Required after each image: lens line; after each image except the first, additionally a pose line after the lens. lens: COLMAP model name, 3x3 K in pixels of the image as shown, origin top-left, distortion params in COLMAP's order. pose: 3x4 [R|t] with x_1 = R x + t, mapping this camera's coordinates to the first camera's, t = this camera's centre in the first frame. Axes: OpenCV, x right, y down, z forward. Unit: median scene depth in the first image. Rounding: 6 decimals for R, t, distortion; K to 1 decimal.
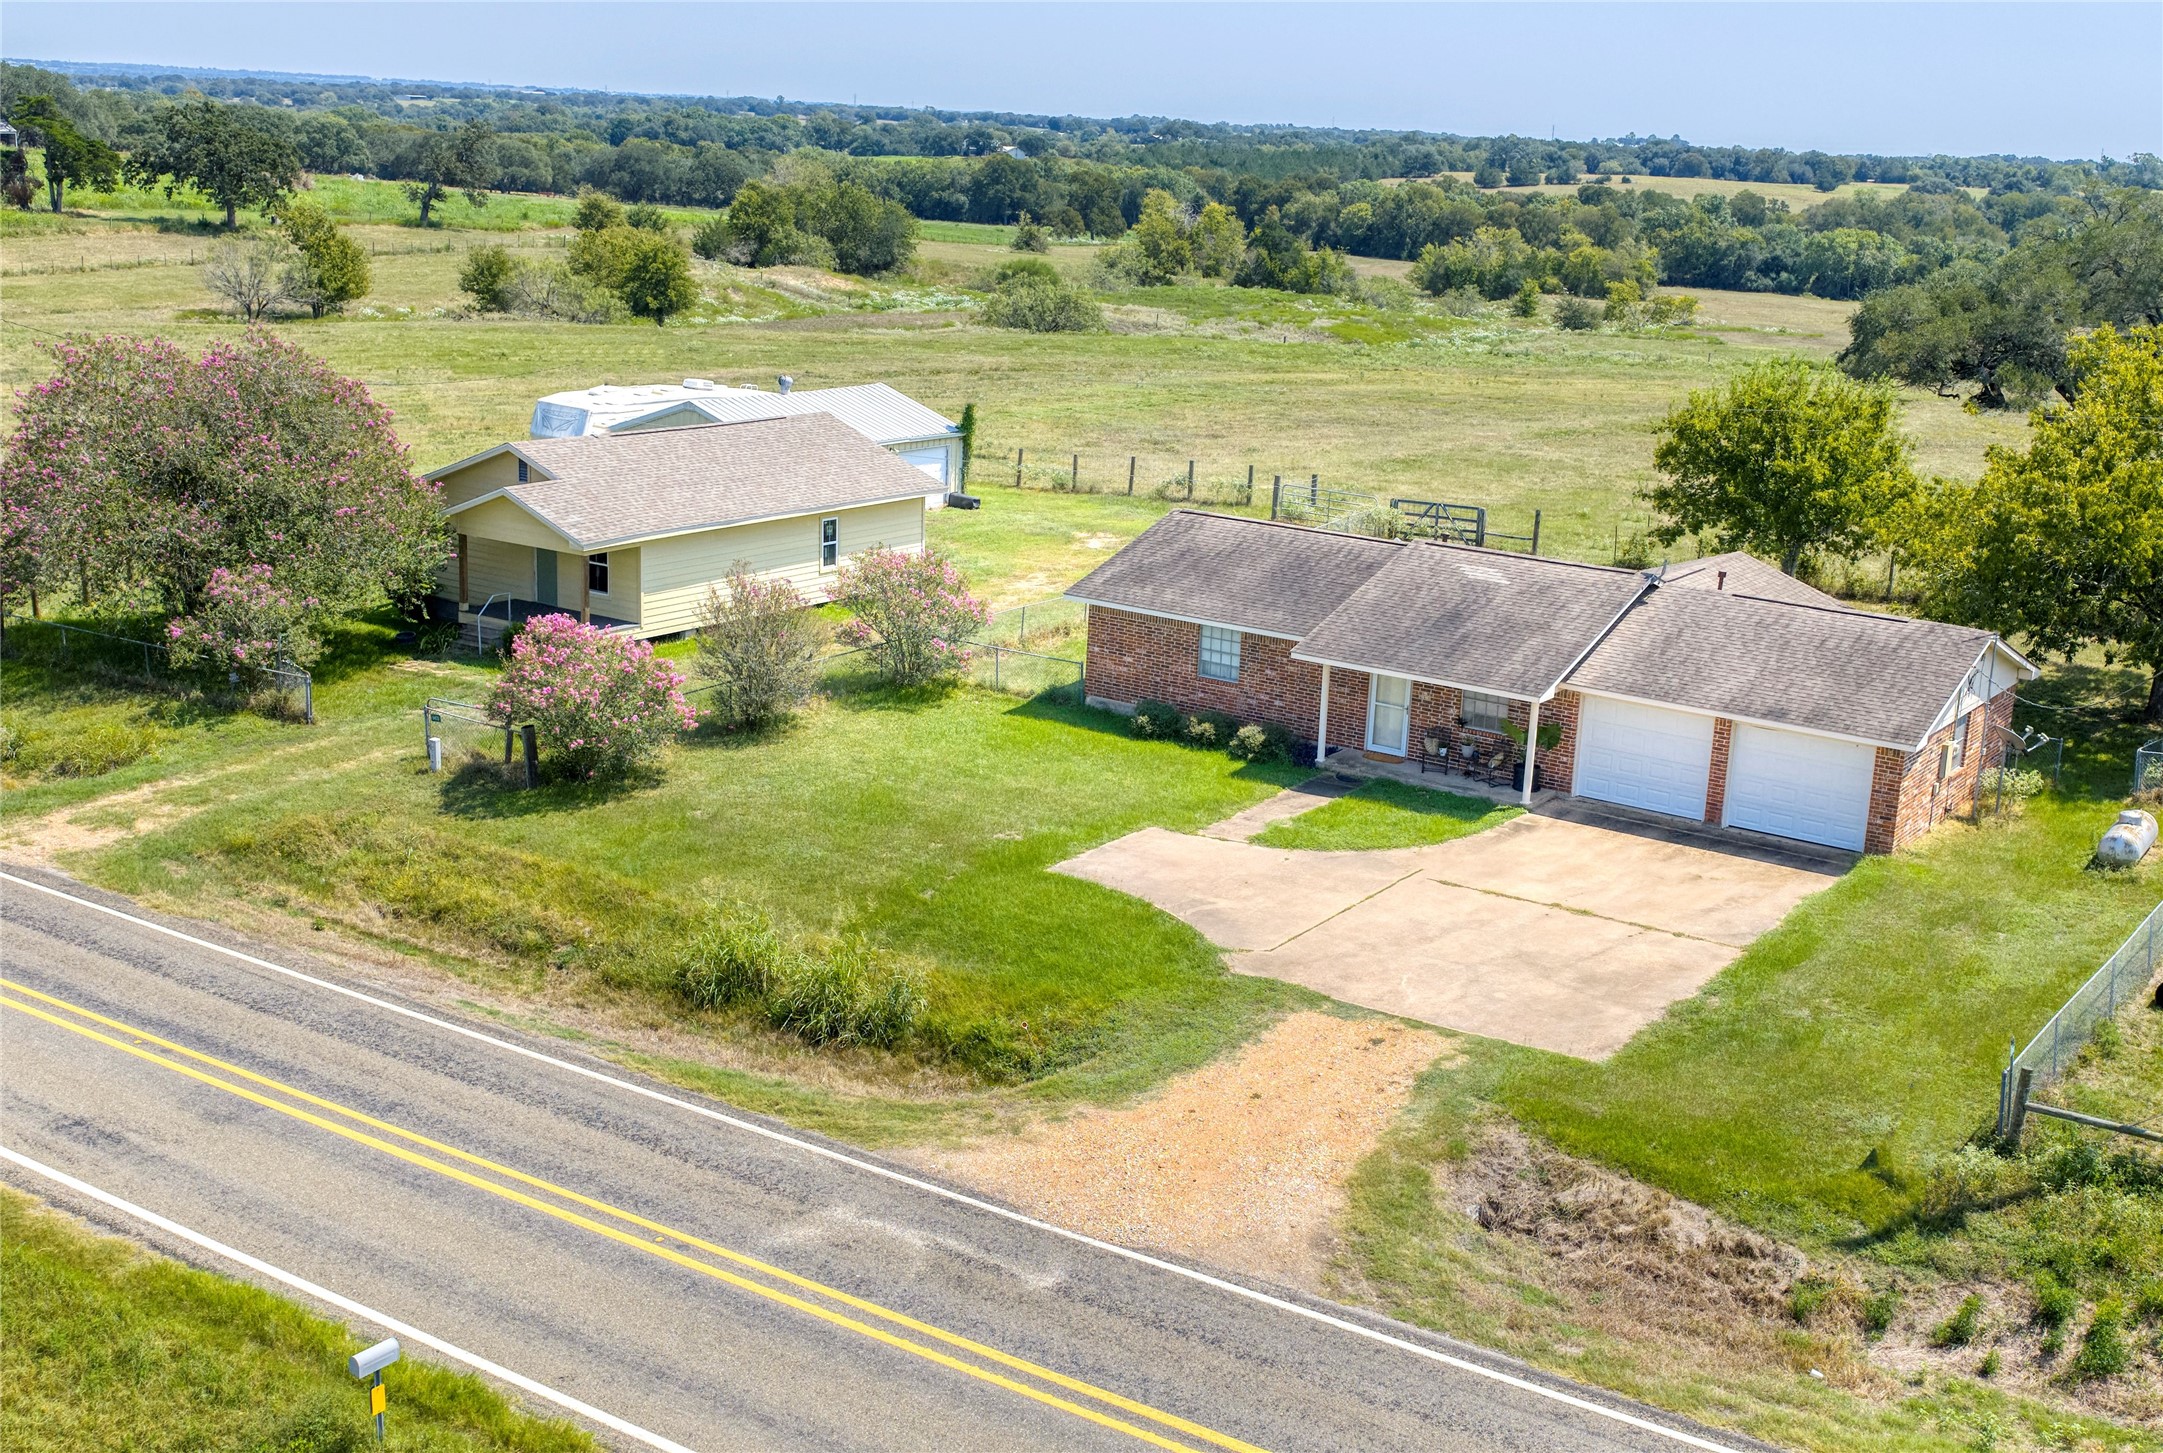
lens RADIAL K [[2434.3, 0, 1149.2], [0, 2434.3, 719.6], [0, 0, 1]] dist [0.063273, -0.172145]
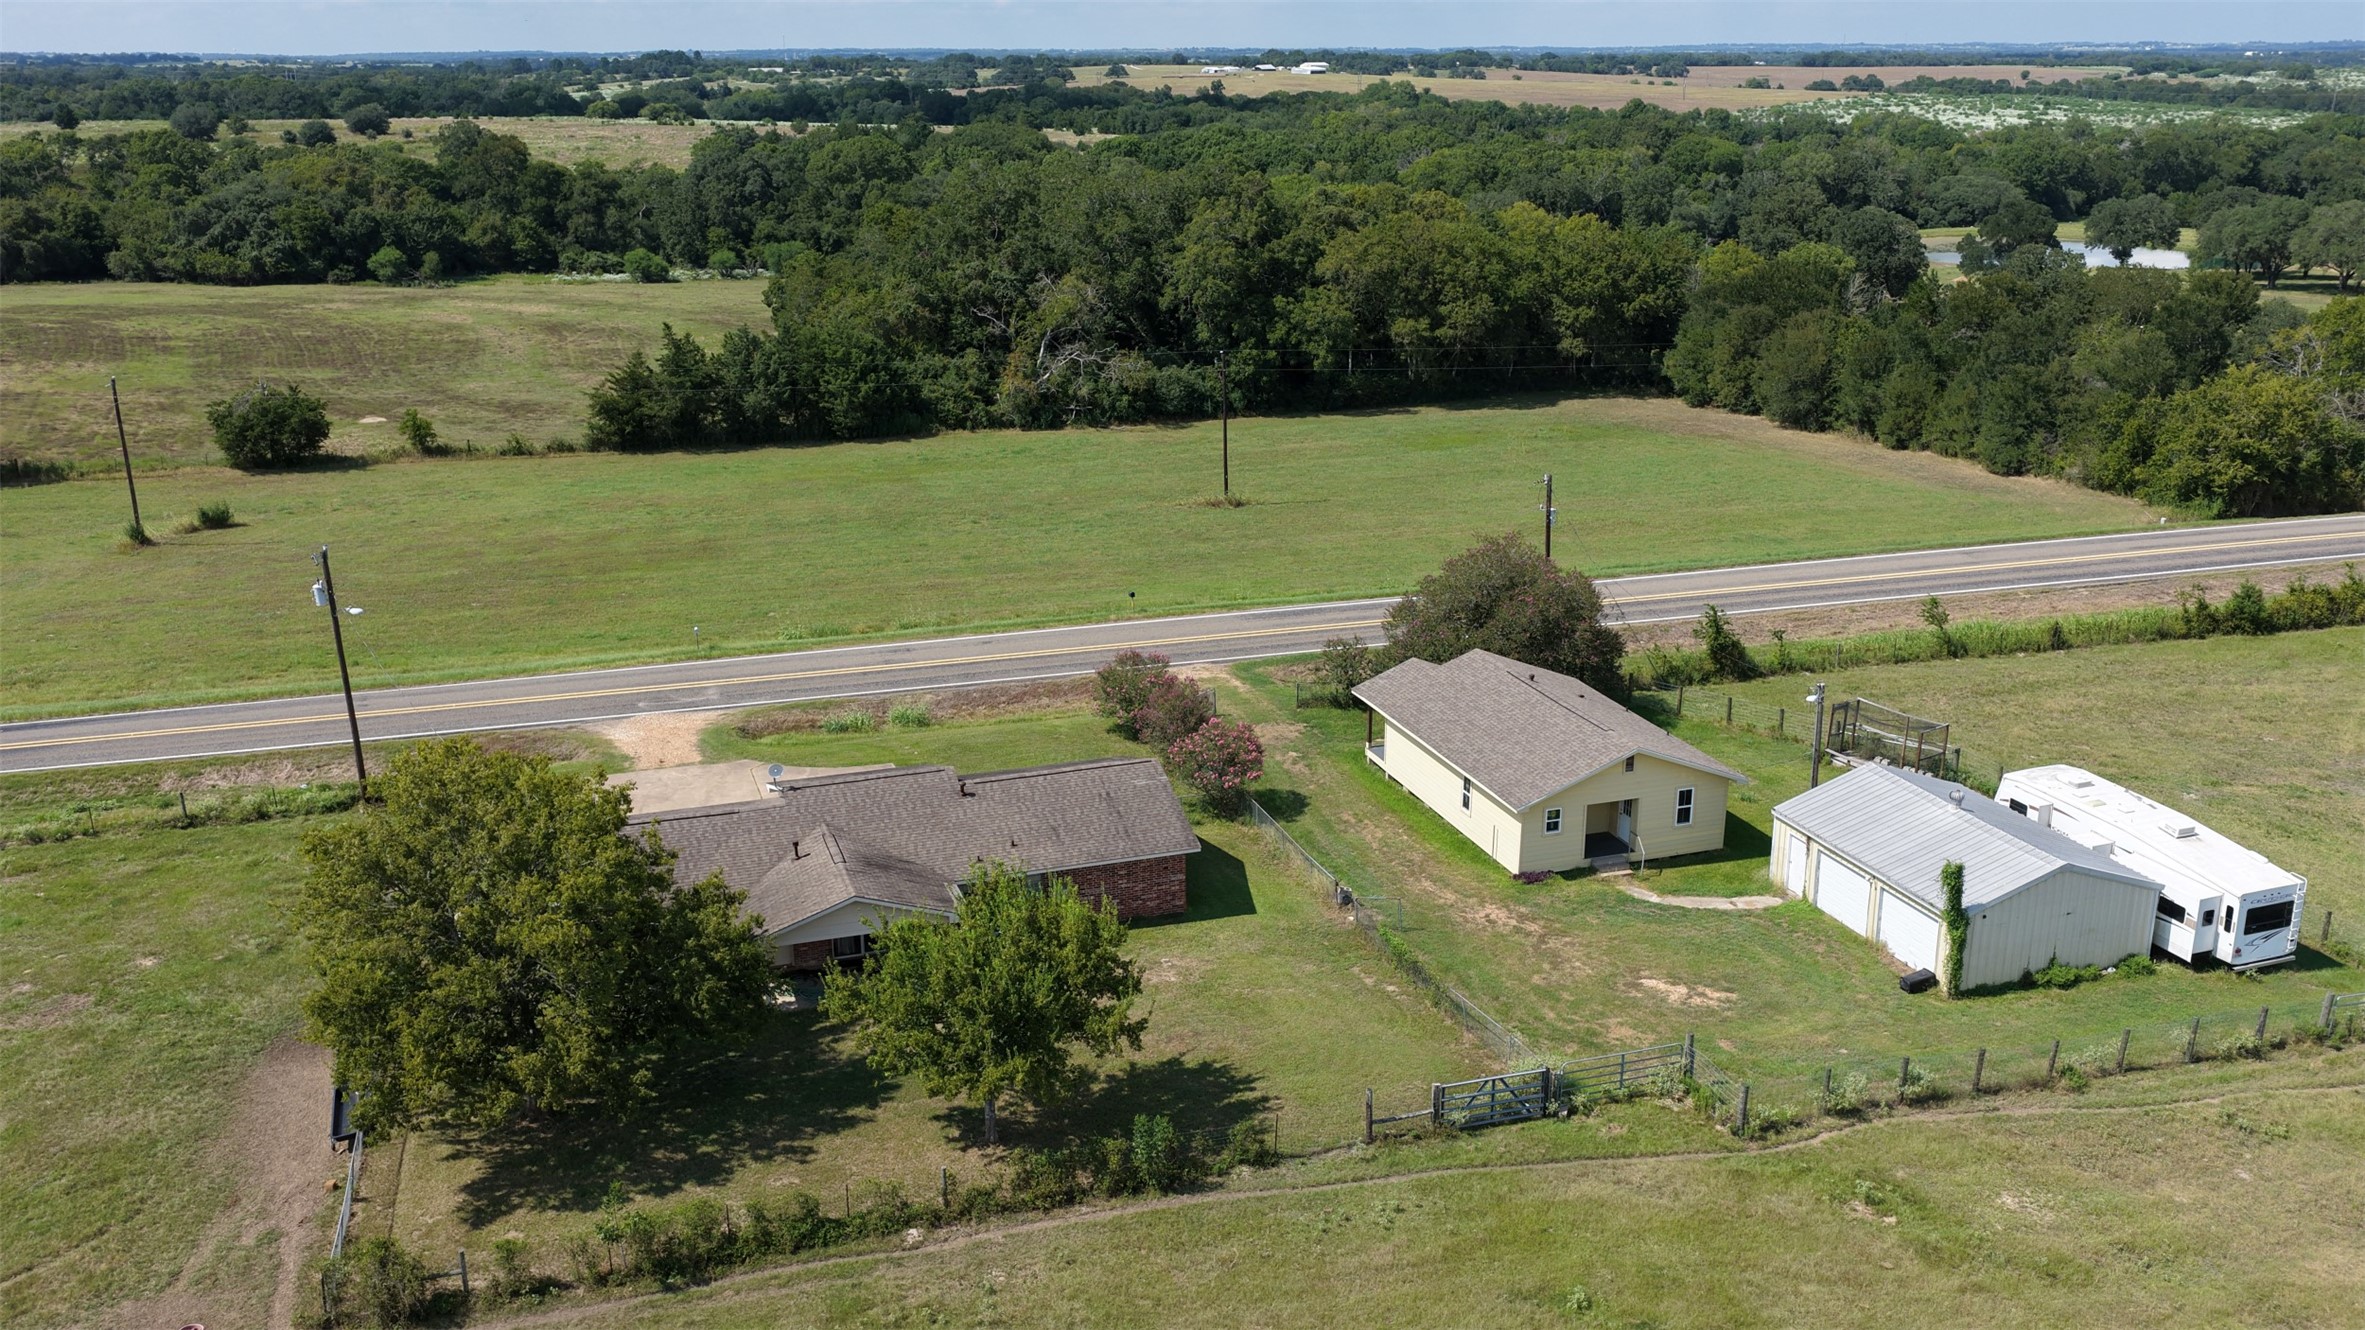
lens RADIAL K [[1963.7, 0, 1182.5], [0, 1963.7, 665.0], [0, 0, 1]] dist [-0.016447, 0.038198]
pose [[-0.620673, 0.185467, -0.761818, 1.047612], [-0.212577, 0.895424, 0.391187, -0.711911], [0.754702, 0.404745, -0.516339, 1.926794]]
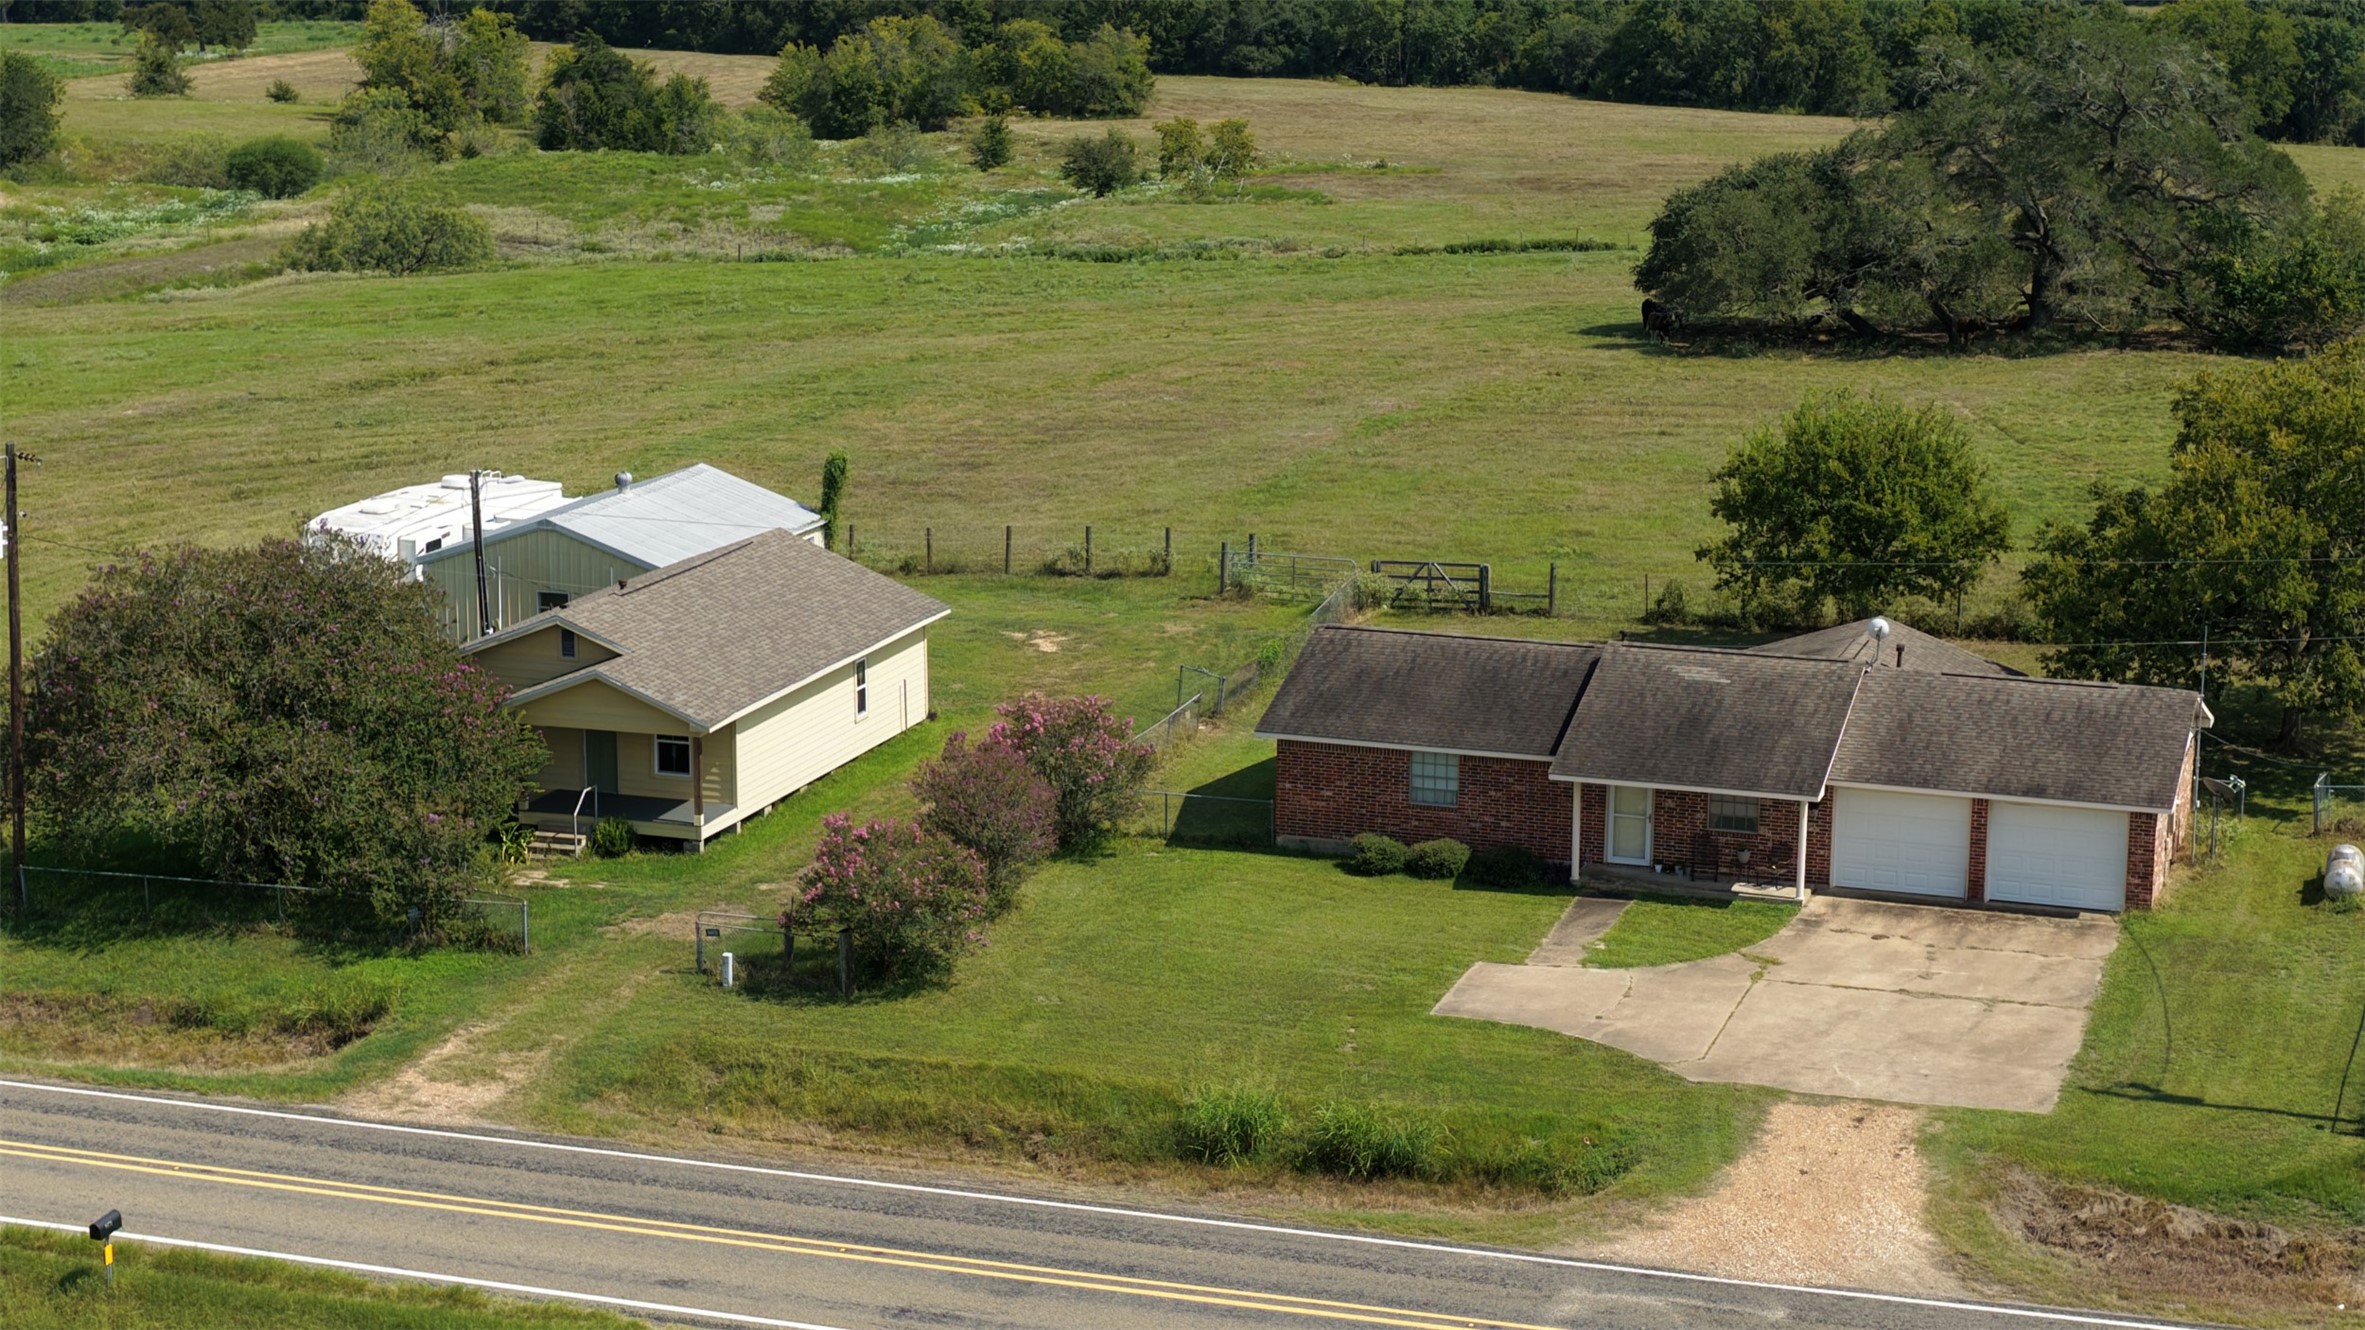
lens RADIAL K [[4165.8, 0, 1182.5], [0, 4165.8, 665.0], [0, 0, 1]] dist [-0.011309, 0.065127]
pose [[0.966042, -0.093749, 0.240776, -0.518964], [0.099529, 0.994963, -0.011930, -0.070097], [-0.238445, 0.035490, 0.970507, -0.653527]]
